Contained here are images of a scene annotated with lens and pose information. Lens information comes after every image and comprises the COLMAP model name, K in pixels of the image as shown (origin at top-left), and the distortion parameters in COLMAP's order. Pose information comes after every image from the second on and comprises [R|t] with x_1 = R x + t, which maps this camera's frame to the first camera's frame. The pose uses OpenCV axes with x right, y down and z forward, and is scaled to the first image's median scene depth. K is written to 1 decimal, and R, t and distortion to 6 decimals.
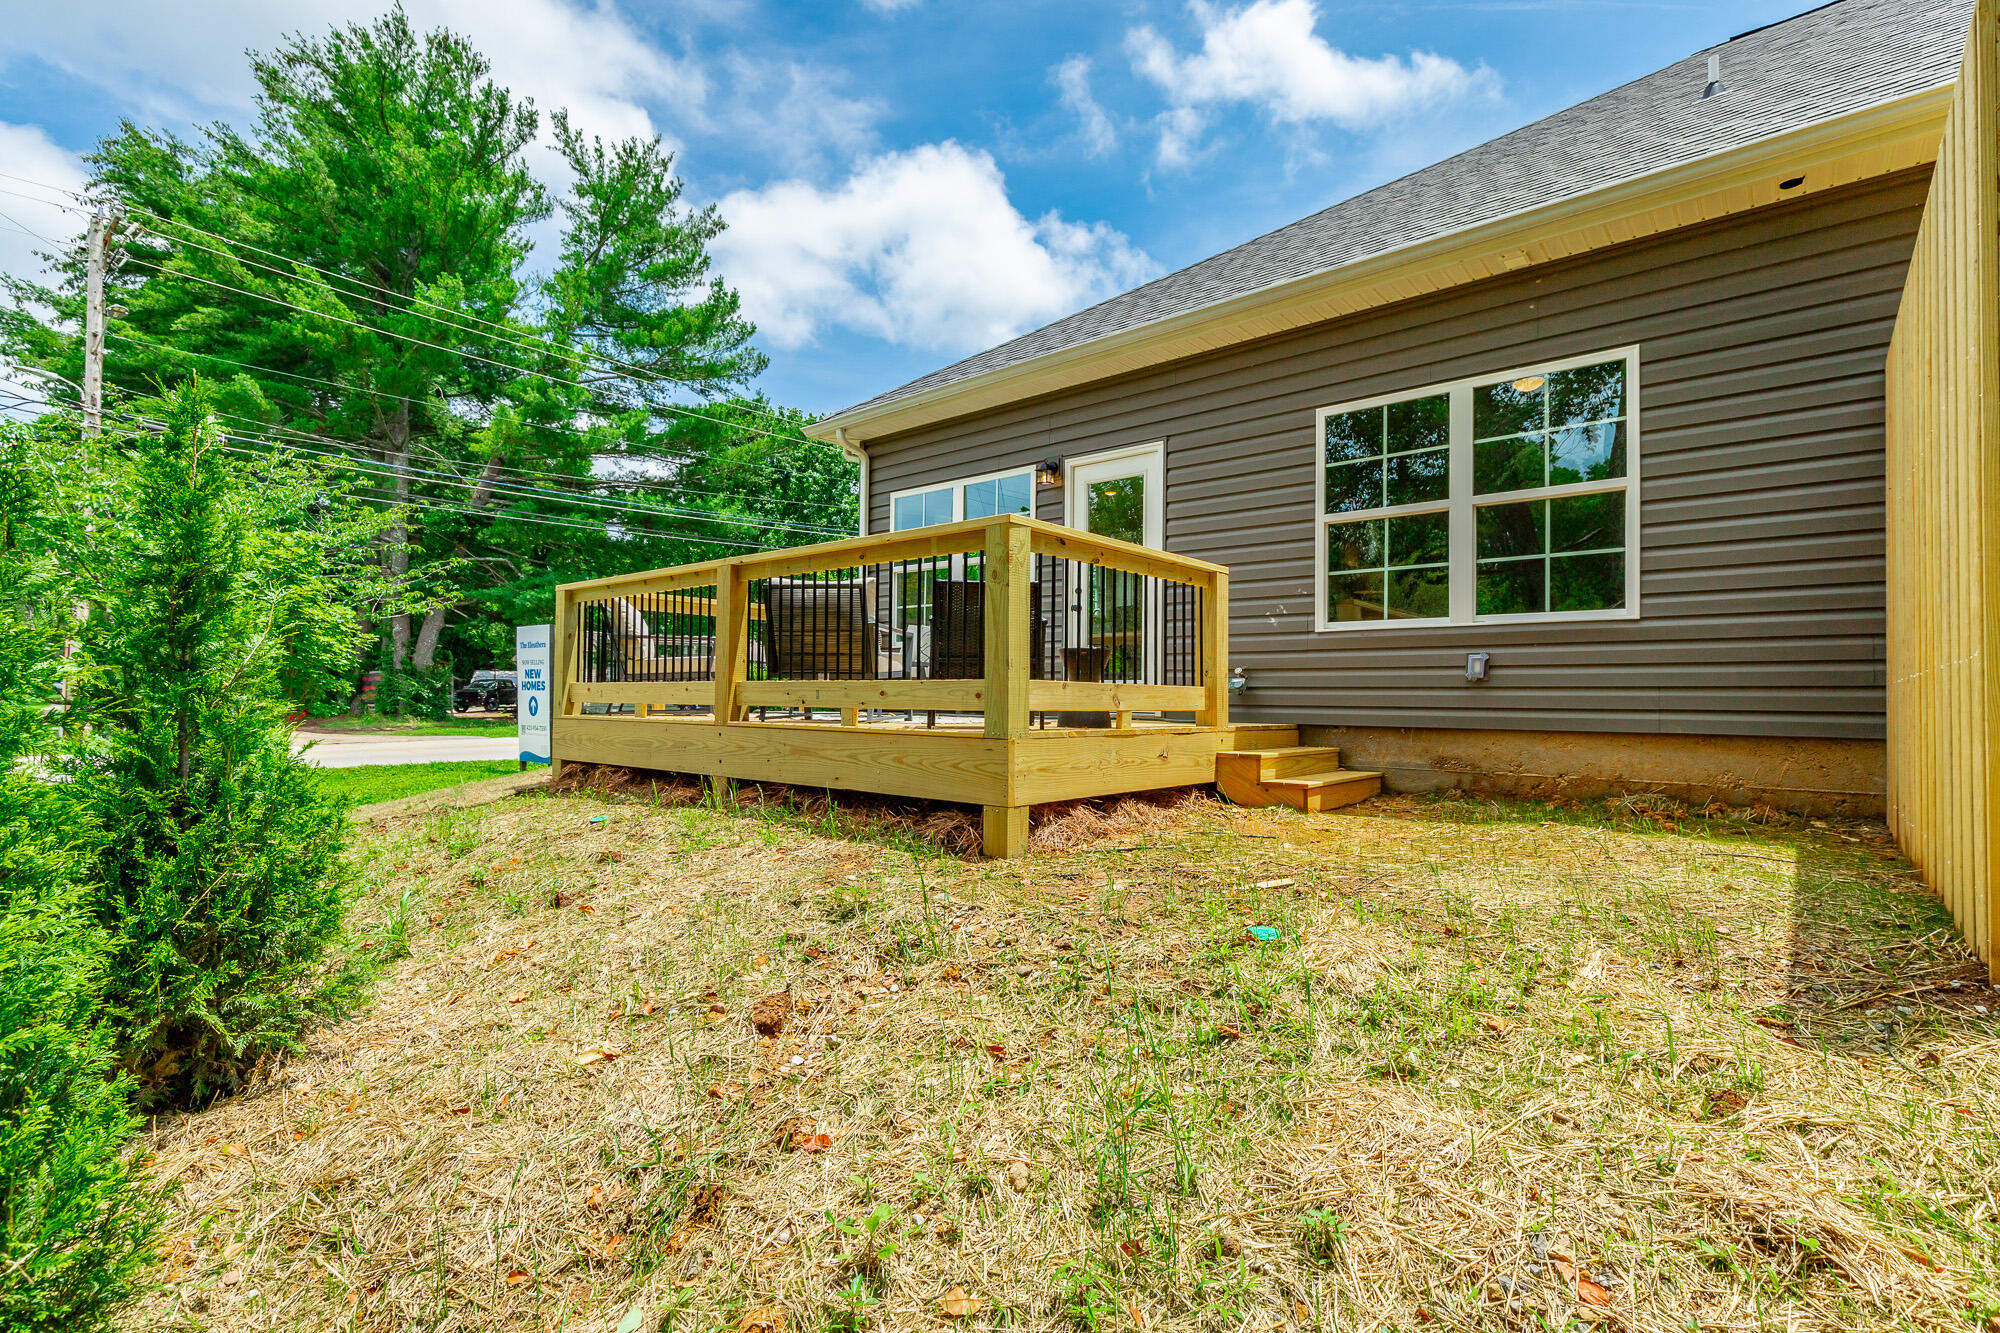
lens RADIAL K [[919.3, 0, 1000.0], [0, 919.3, 666.5], [0, 0, 1]] dist [0.005403, 0.000421]
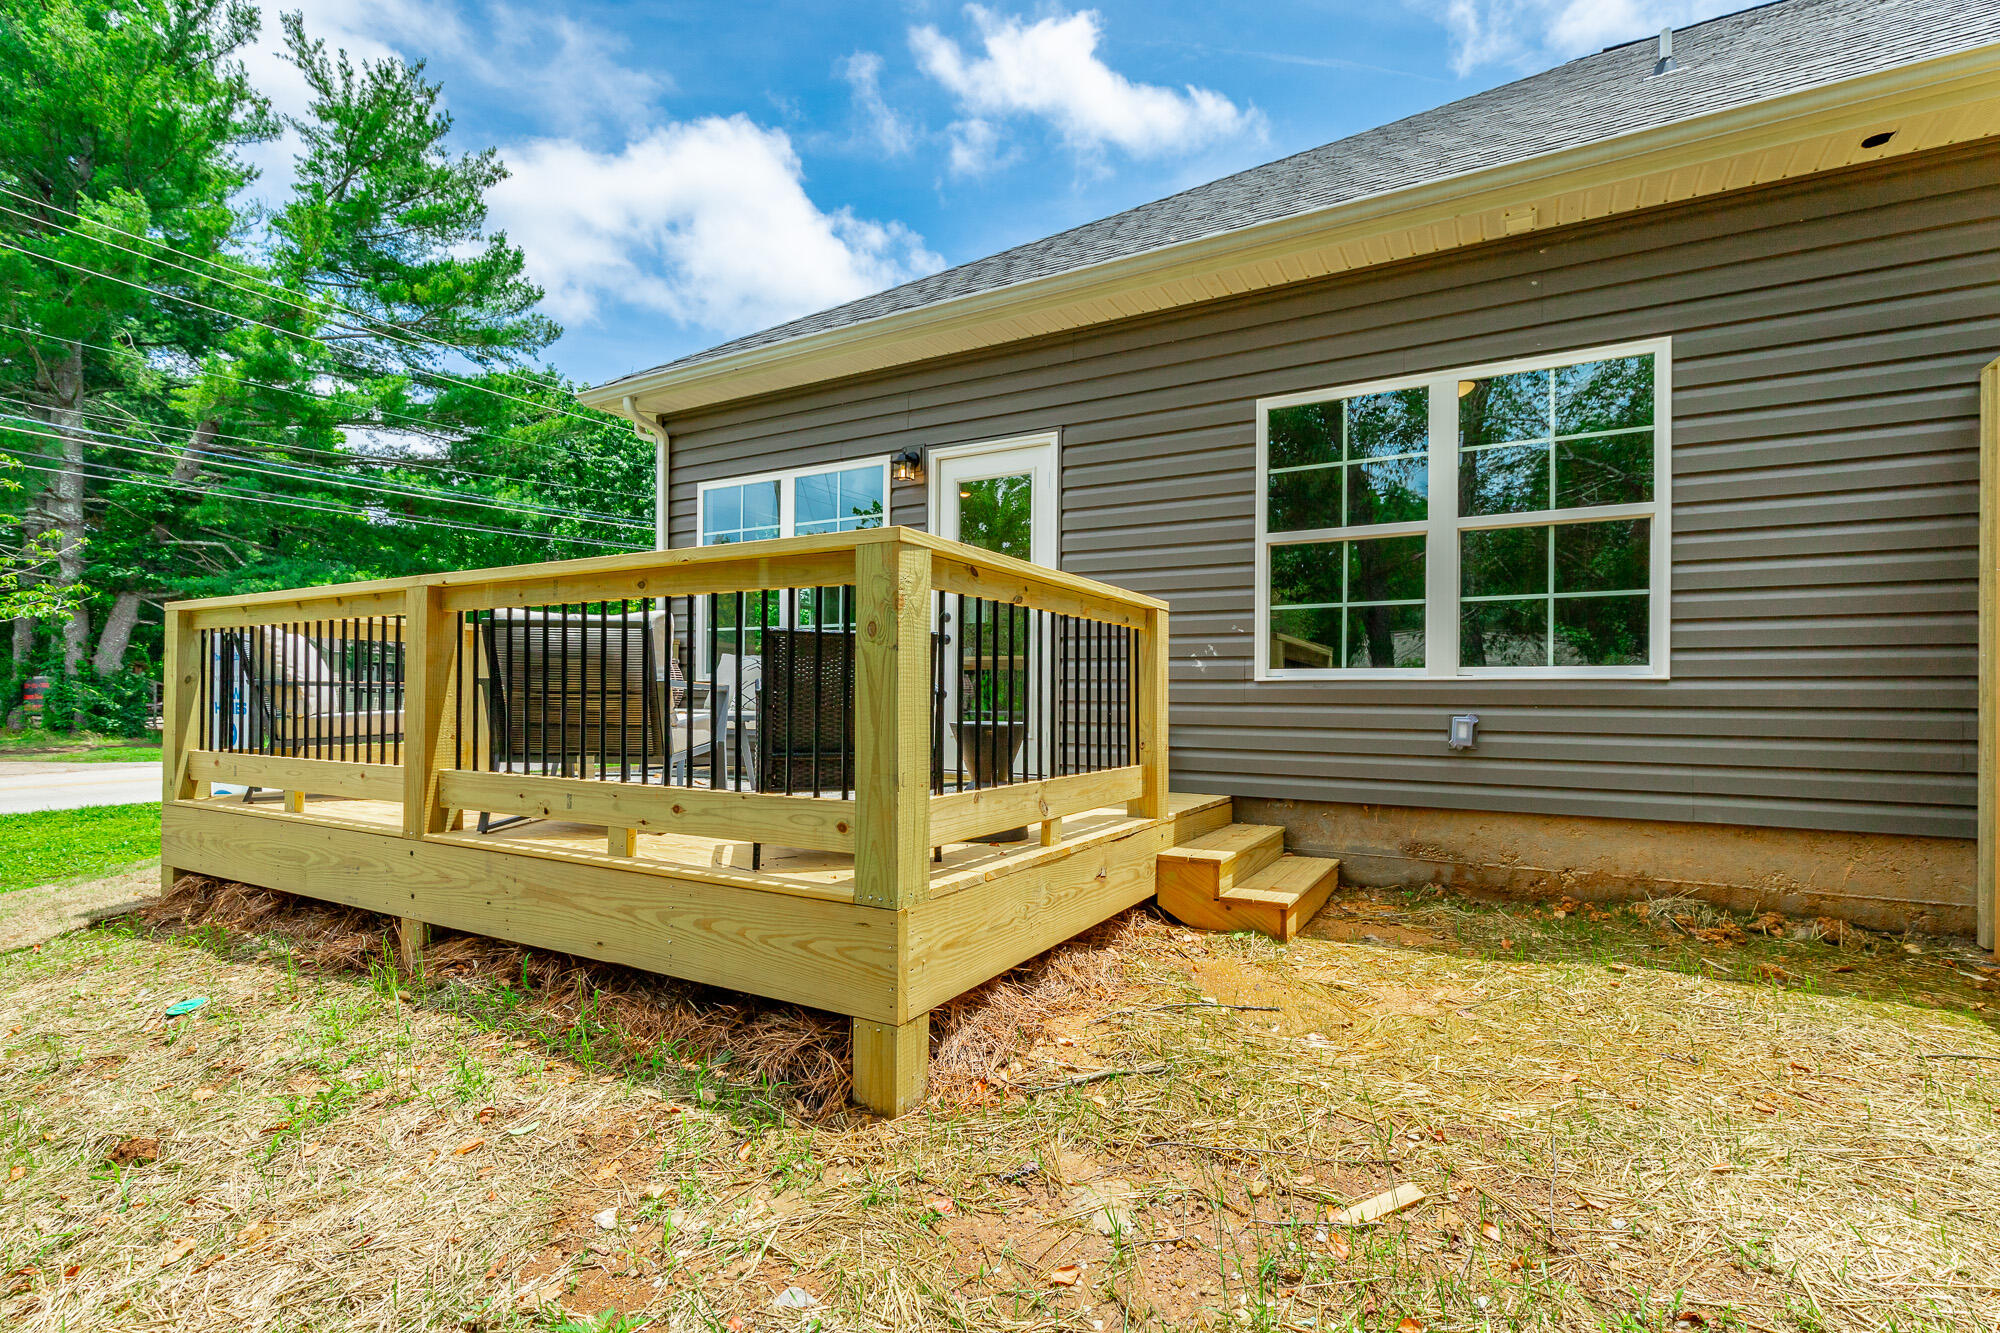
lens RADIAL K [[903.5, 0, 1001.0], [0, 903.5, 673.7], [0, 0, 1]] dist [0.002354, 0.000223]
pose [[0.980271, -0.000208, 0.197658, -0.006302], [-0.002152, 0.999929, 0.011722, -0.012343], [-0.197647, -0.011916, 0.980201, 0.065772]]
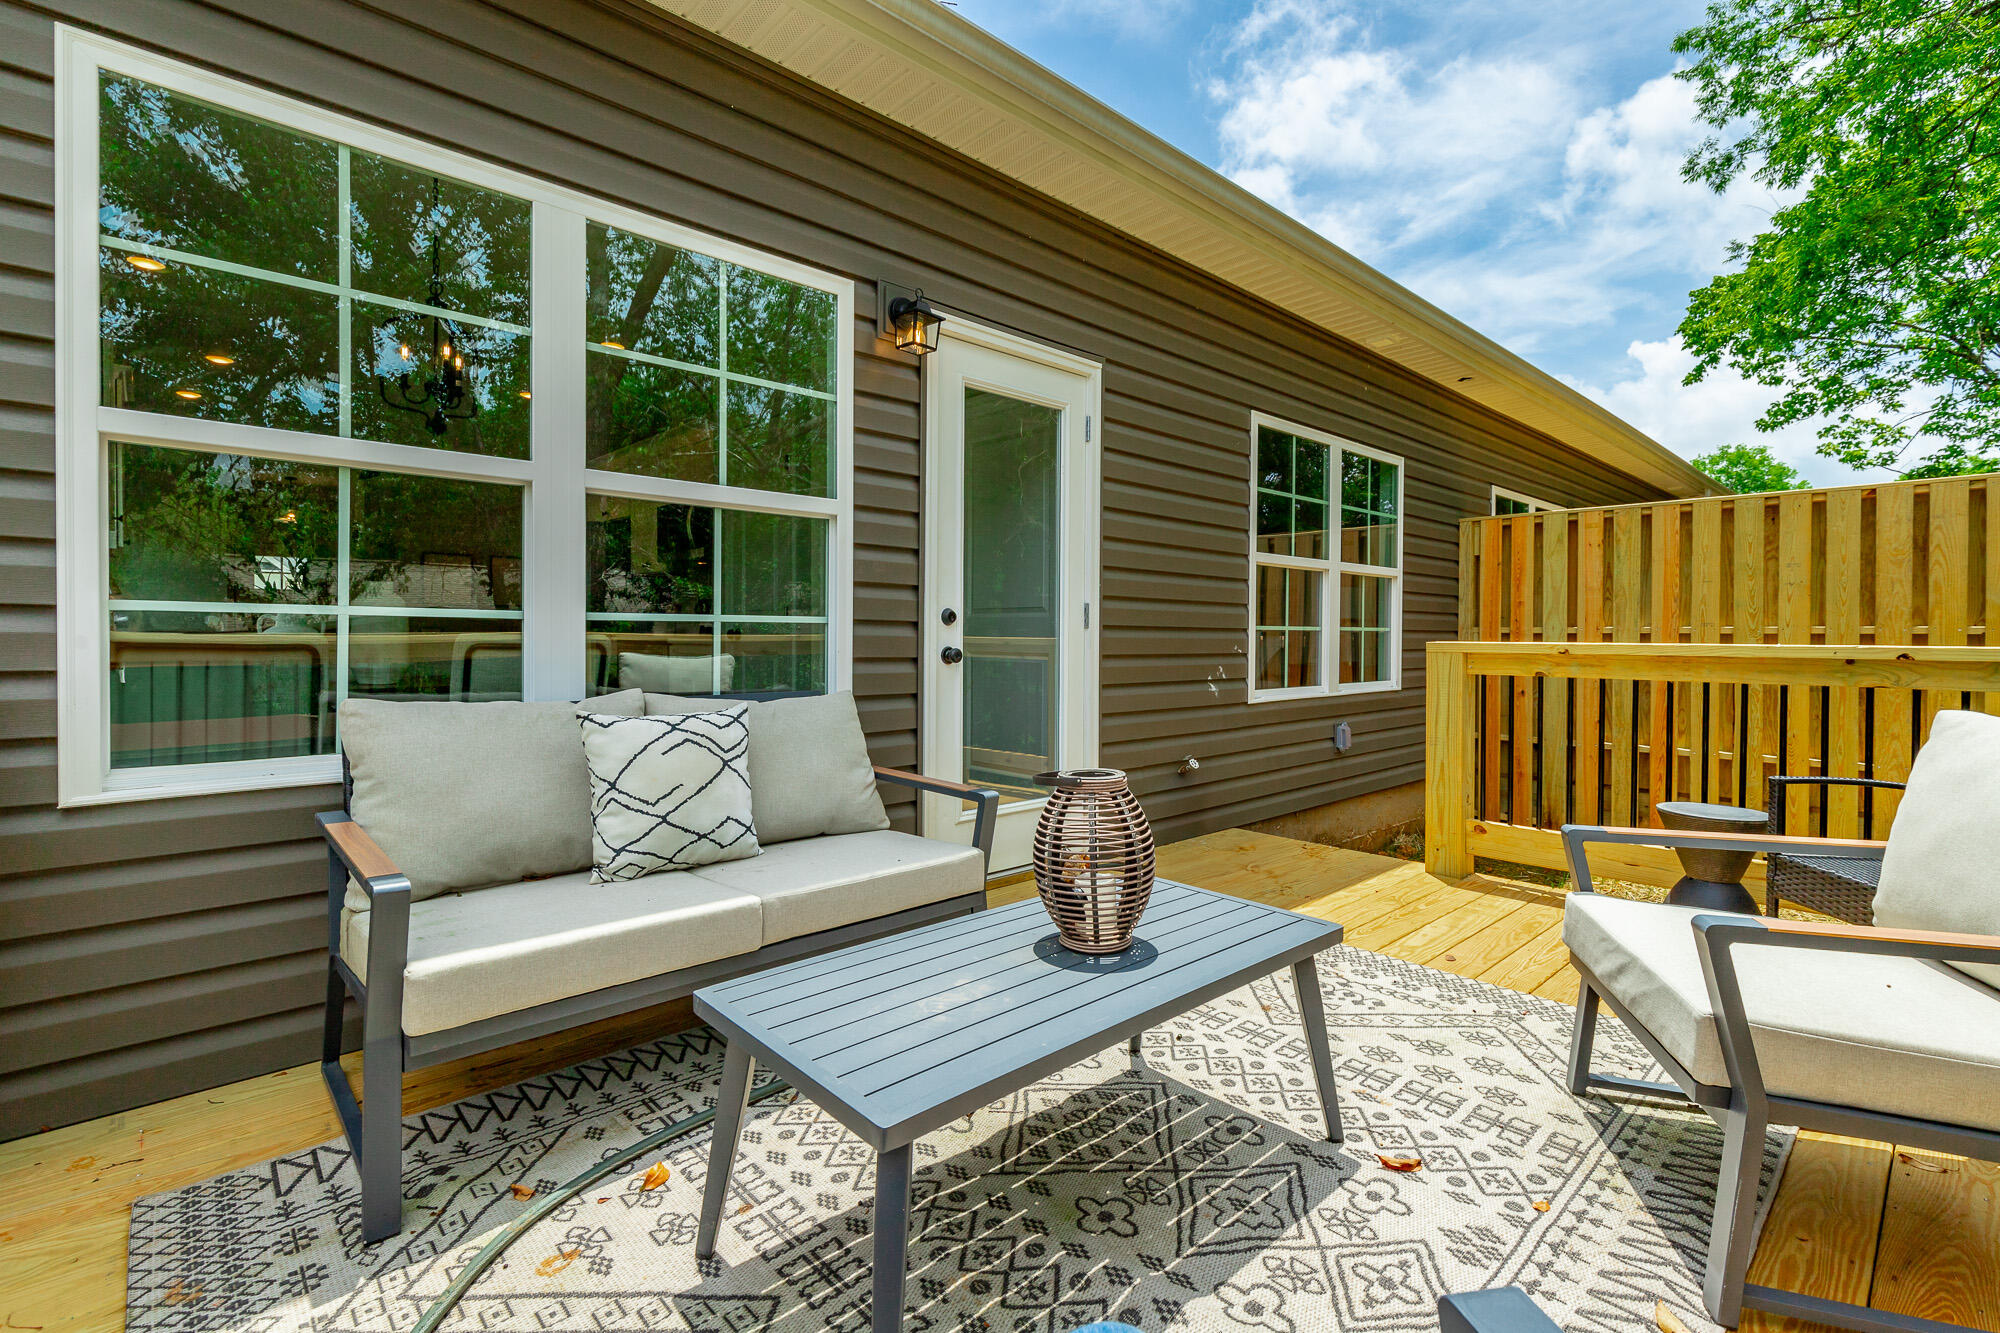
lens RADIAL K [[904.3, 0, 1001.3], [0, 904.3, 652.2], [0, 0, 1]] dist [0.005223, 0.000225]
pose [[0.114896, -0.013332, 0.993288, -0.100689], [-0.024070, 0.999579, 0.016201, -0.020666], [-0.993086, -0.025770, 0.114527, 0.264727]]
